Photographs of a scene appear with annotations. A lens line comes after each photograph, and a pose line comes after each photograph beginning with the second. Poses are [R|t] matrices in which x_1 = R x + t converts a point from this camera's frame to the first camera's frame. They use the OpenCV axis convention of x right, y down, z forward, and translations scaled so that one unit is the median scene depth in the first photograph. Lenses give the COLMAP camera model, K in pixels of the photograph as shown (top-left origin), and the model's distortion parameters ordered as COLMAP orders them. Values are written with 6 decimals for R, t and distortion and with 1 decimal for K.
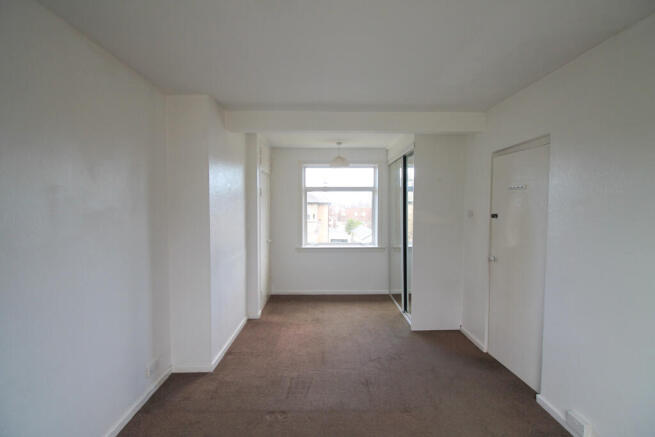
lens RADIAL K [[311.8, 0, 323.9], [0, 311.8, 219.4], [0, 0, 1]] dist [-0.013095, -0.001109]
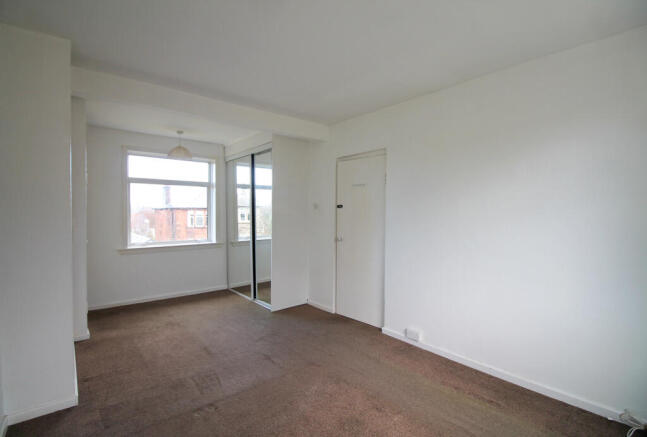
lens RADIAL K [[311.7, 0, 322.0], [0, 311.7, 217.0], [0, 0, 1]] dist [-0.001848, -0.001675]
pose [[0.783947, -0.008007, 0.620776, -0.236016], [0.021284, 0.999676, -0.013984, 0.036385], [-0.620463, 0.024176, 0.783863, 0.014577]]
